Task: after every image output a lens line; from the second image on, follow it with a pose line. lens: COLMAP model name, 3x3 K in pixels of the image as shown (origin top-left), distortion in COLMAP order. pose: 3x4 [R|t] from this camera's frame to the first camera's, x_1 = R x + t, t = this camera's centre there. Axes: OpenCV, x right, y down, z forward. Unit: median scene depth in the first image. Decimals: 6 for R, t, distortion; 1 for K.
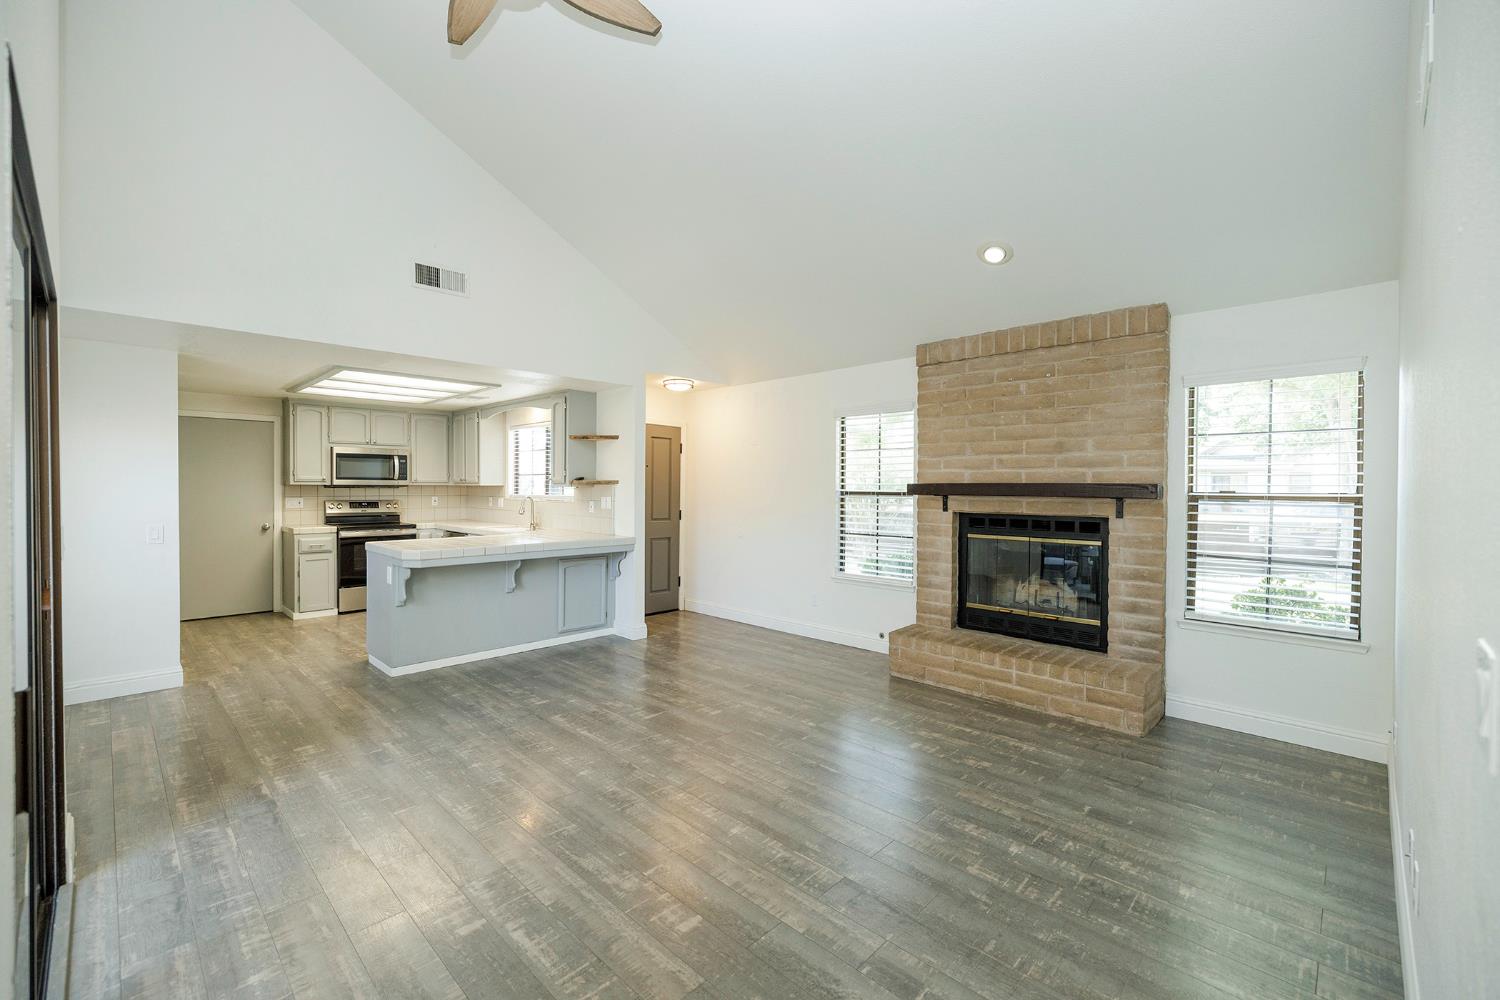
lens RADIAL K [[626.9, 0, 739.4], [0, 626.9, 494.6], [0, 0, 1]] dist [0.001251, -0.000437]
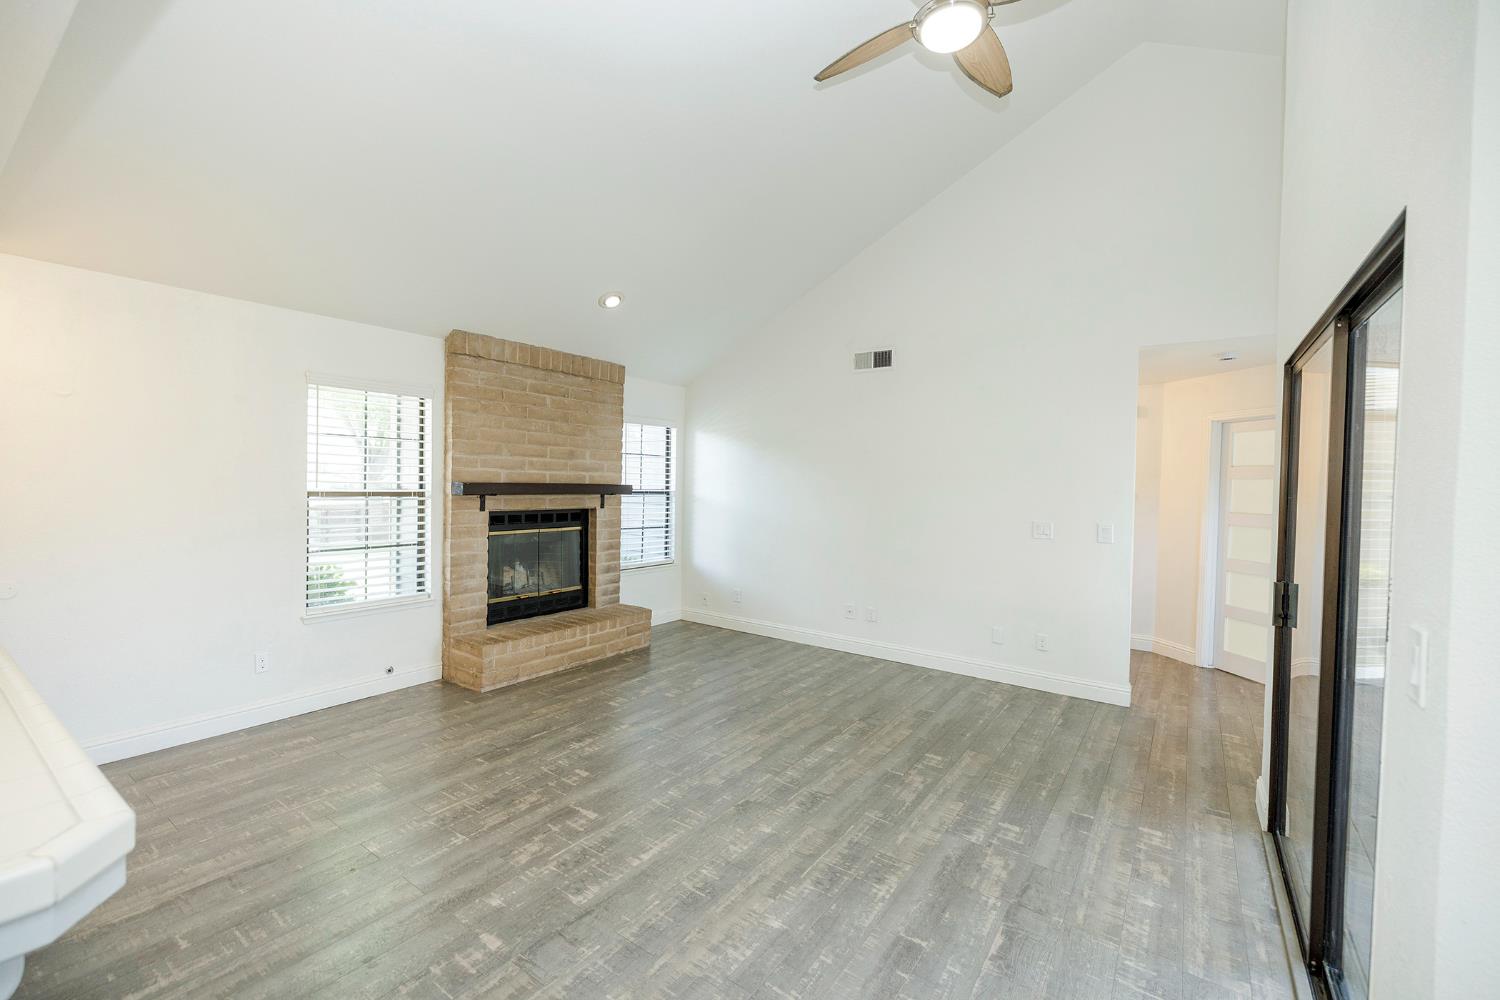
lens RADIAL K [[626.9, 0, 743.3], [0, 626.9, 497.2], [0, 0, 1]] dist [0.001251, -0.000437]
pose [[-0.156269, -0.031699, 0.987206, -0.753212], [-0.007203, 0.999495, 0.030954, -0.030379], [-0.987688, -0.002274, -0.156419, 0.810012]]
